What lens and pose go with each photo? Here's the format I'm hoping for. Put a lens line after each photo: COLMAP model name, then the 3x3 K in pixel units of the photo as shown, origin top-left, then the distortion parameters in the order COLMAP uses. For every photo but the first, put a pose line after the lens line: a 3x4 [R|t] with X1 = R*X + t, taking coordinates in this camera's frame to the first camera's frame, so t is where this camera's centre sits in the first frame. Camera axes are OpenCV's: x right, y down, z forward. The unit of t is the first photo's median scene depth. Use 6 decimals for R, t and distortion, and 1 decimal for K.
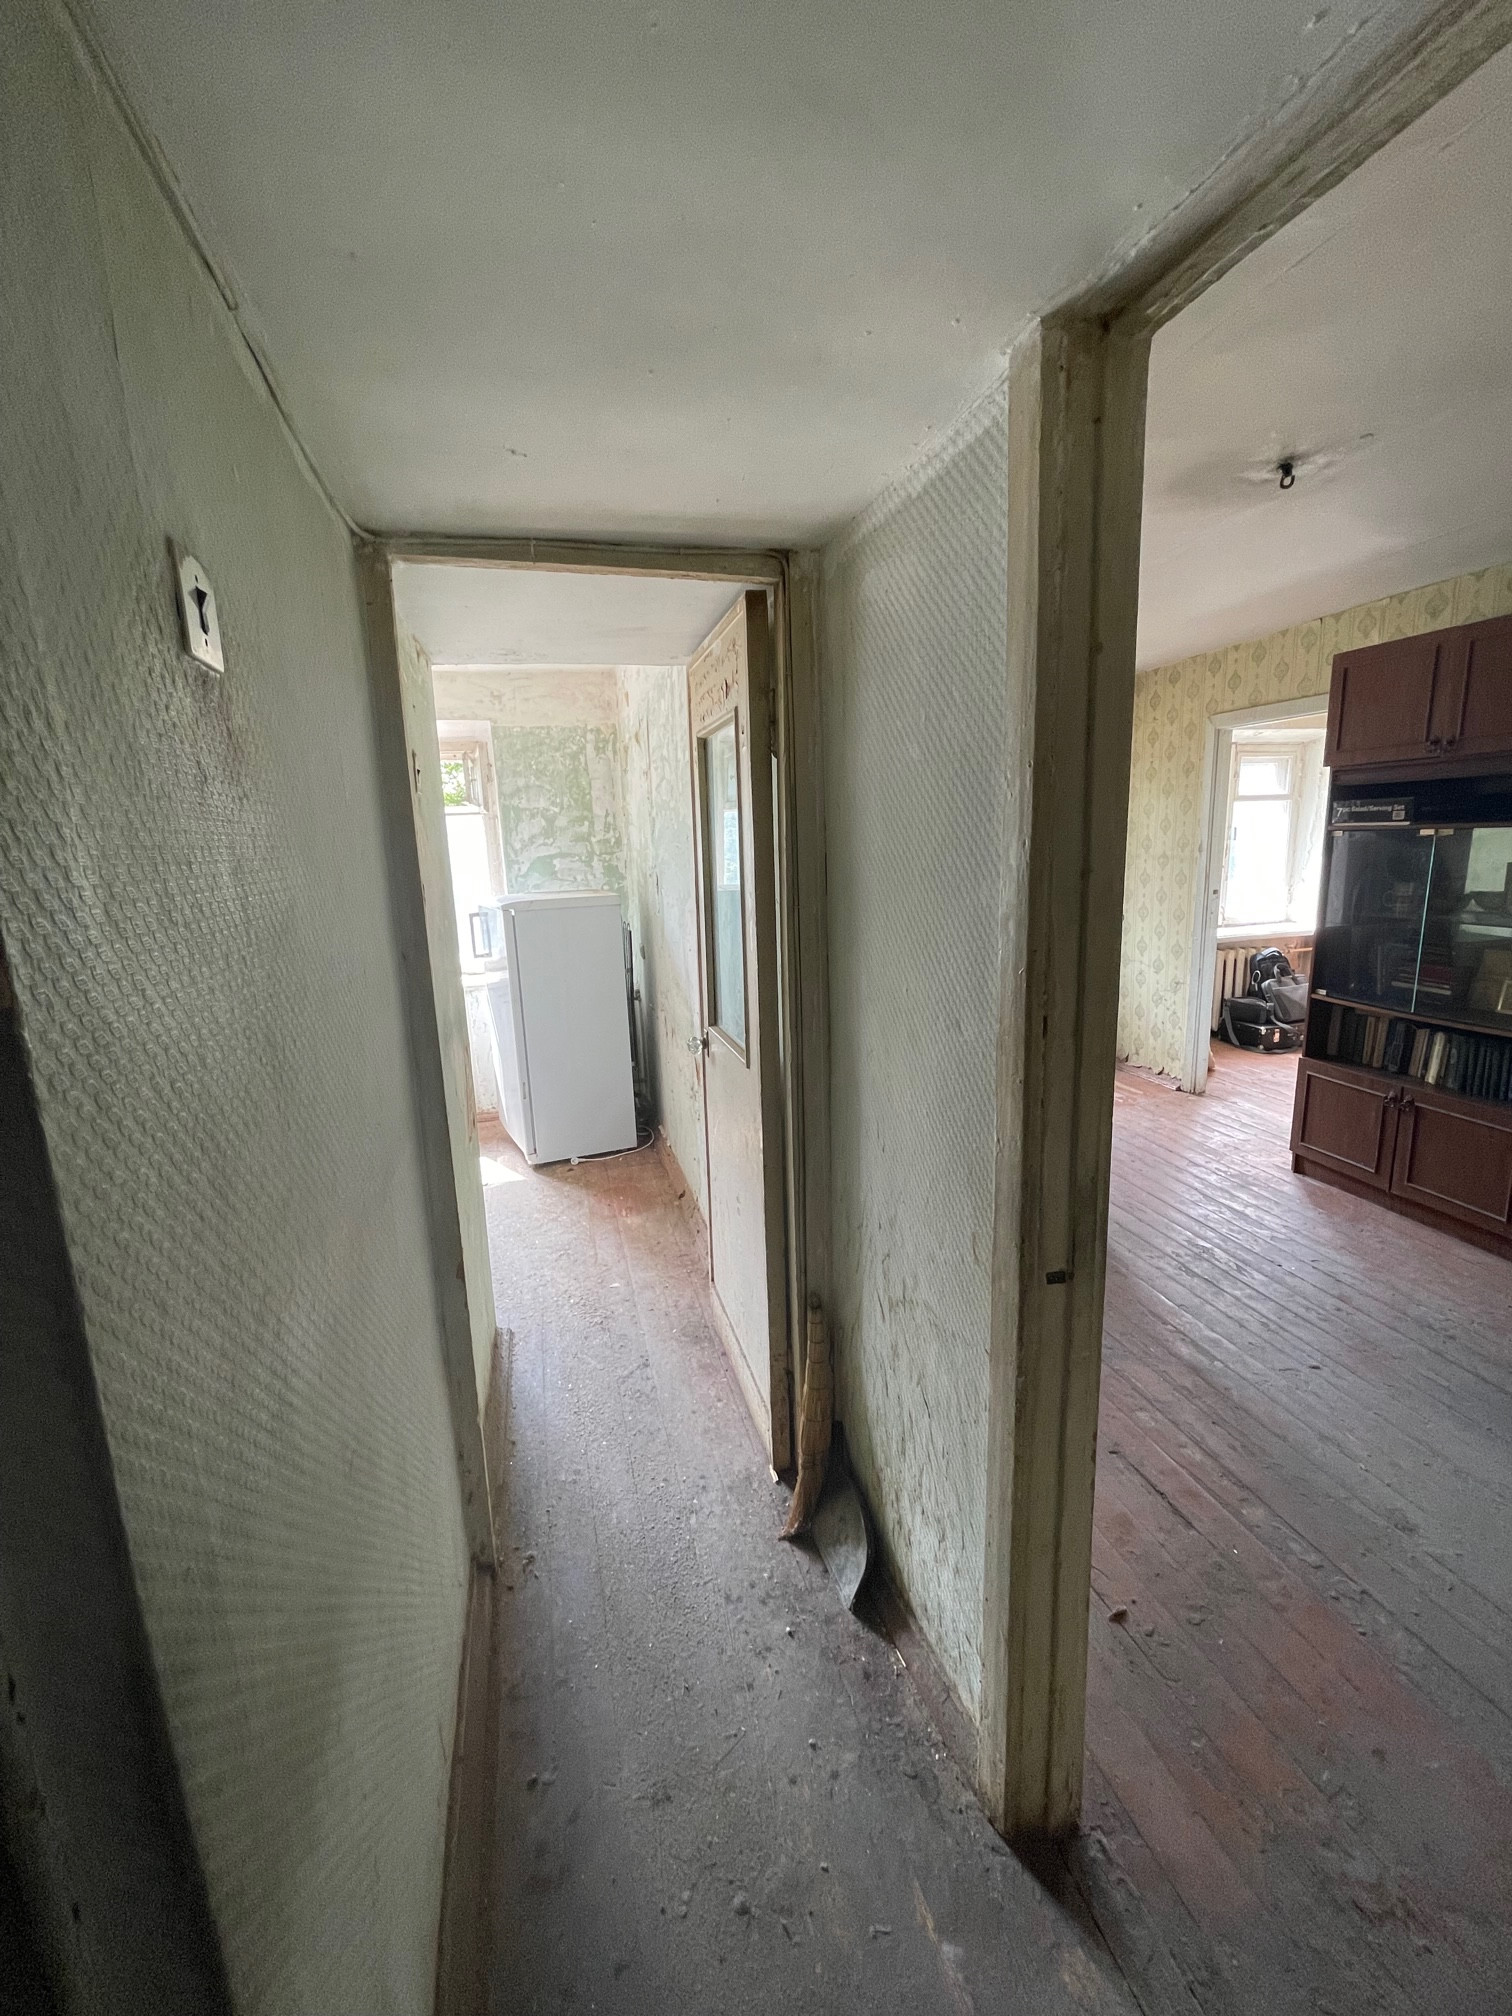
lens RADIAL K [[815.4, 0, 756.8], [0, 815.4, 1001.3], [0, 0, 1]] dist [-0.036248, 0.021332]
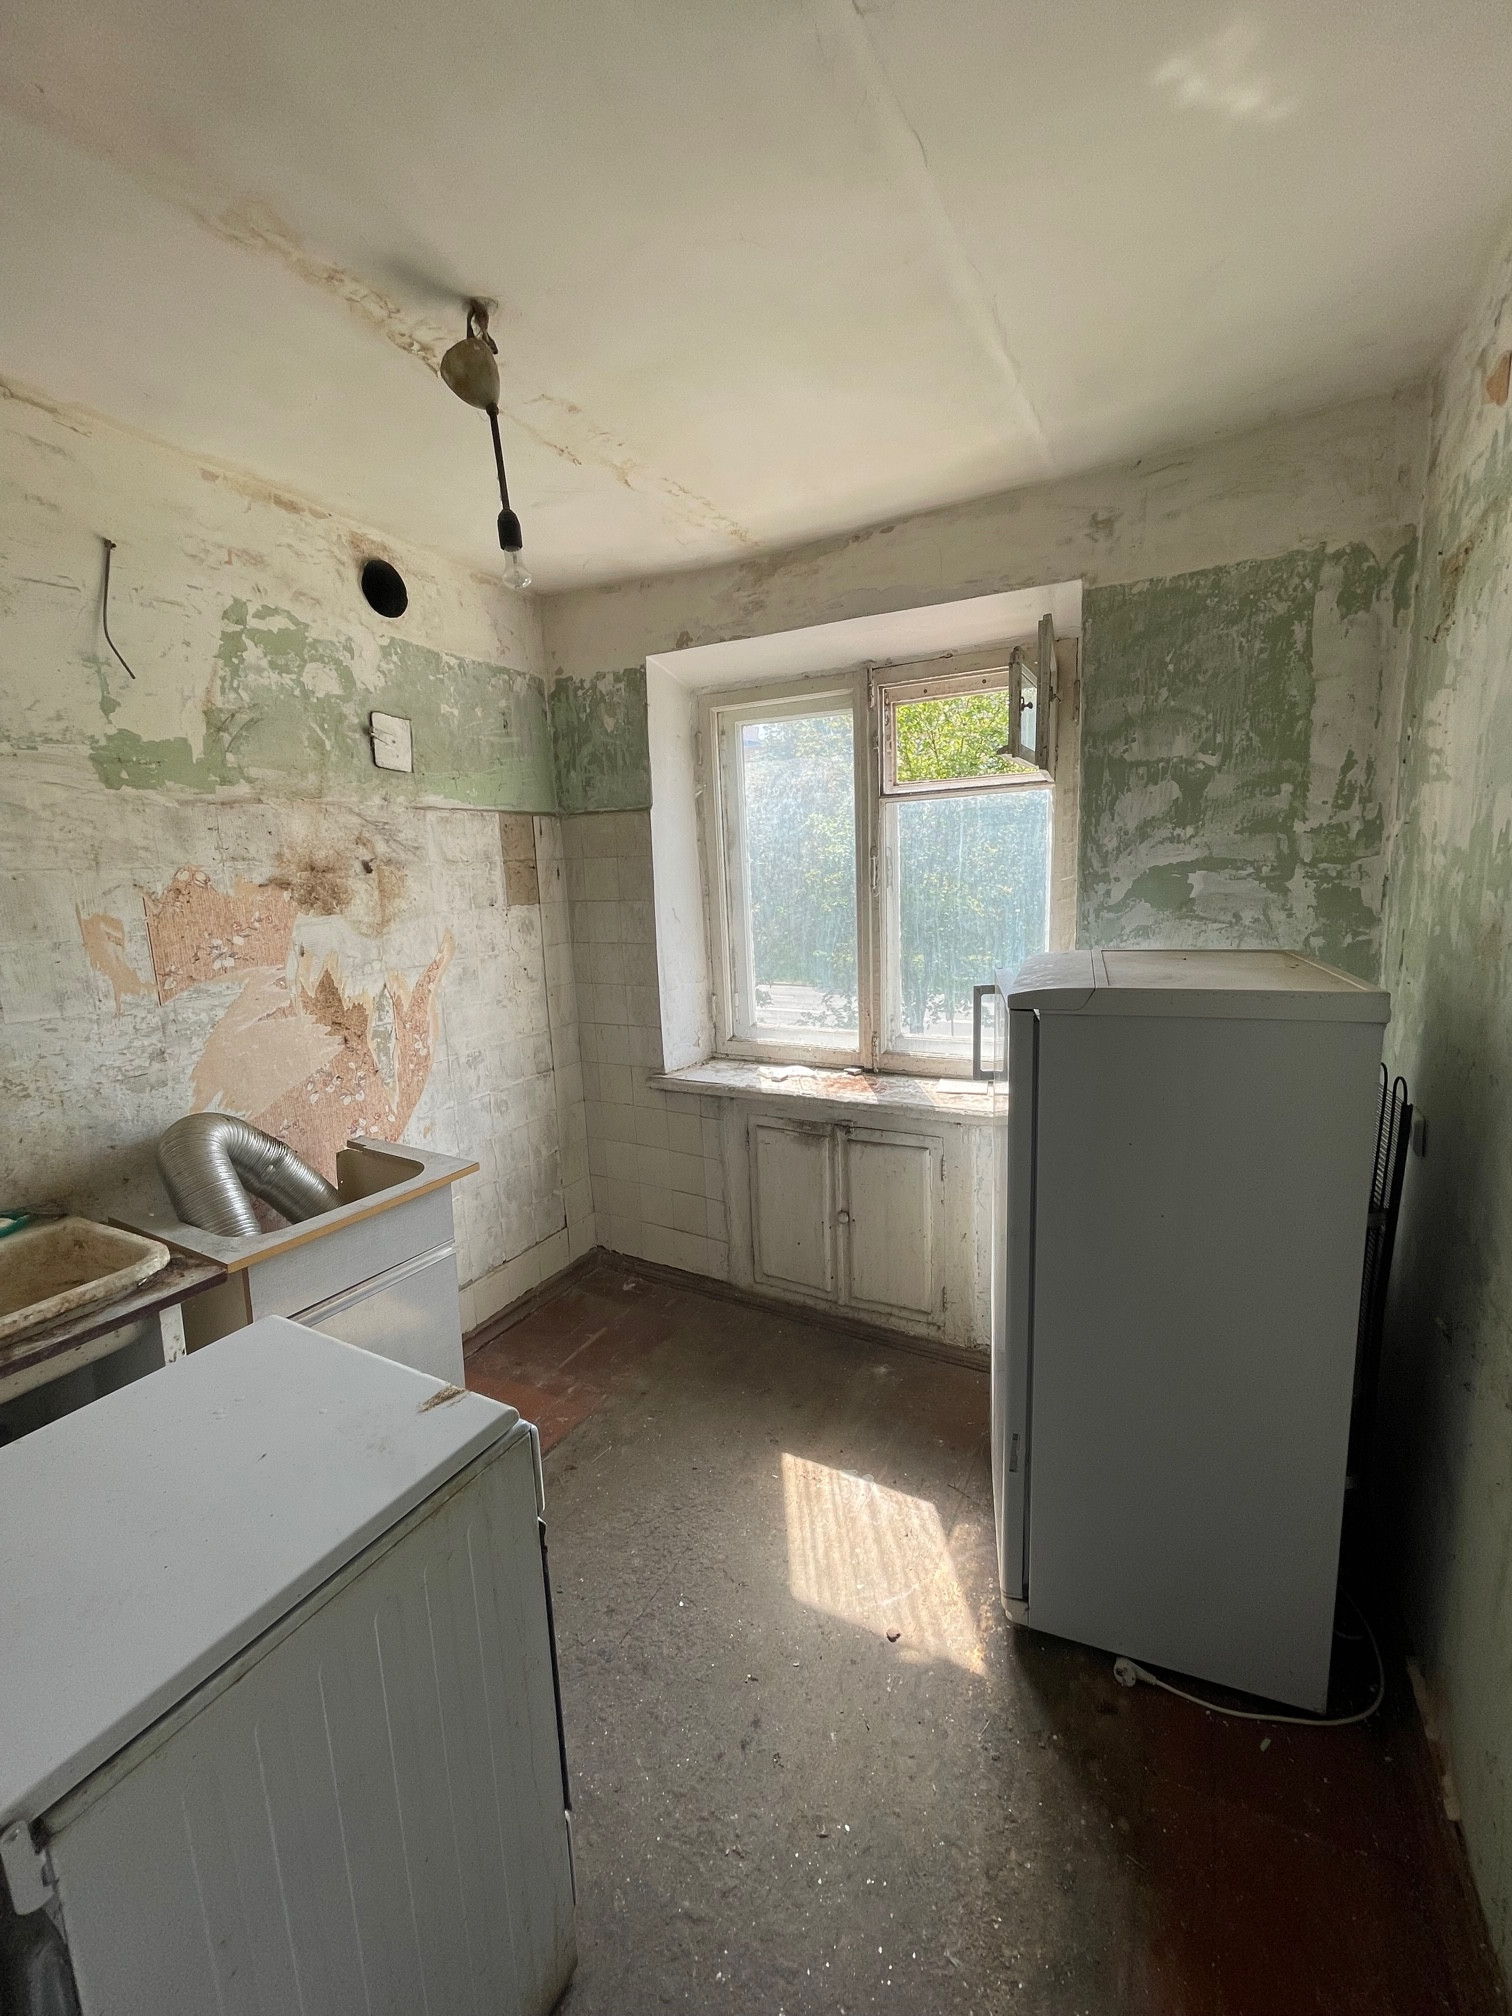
lens RADIAL K [[803.3, 0, 757.2], [0, 803.3, 1005.9], [0, 0, 1]] dist [-0.000049, 0.000083]
pose [[0.730795, 0.121921, -0.671621, -0.118324], [-0.121128, 0.991467, 0.048183, -0.094785], [0.671764, 0.046140, 0.739327, 0.518295]]
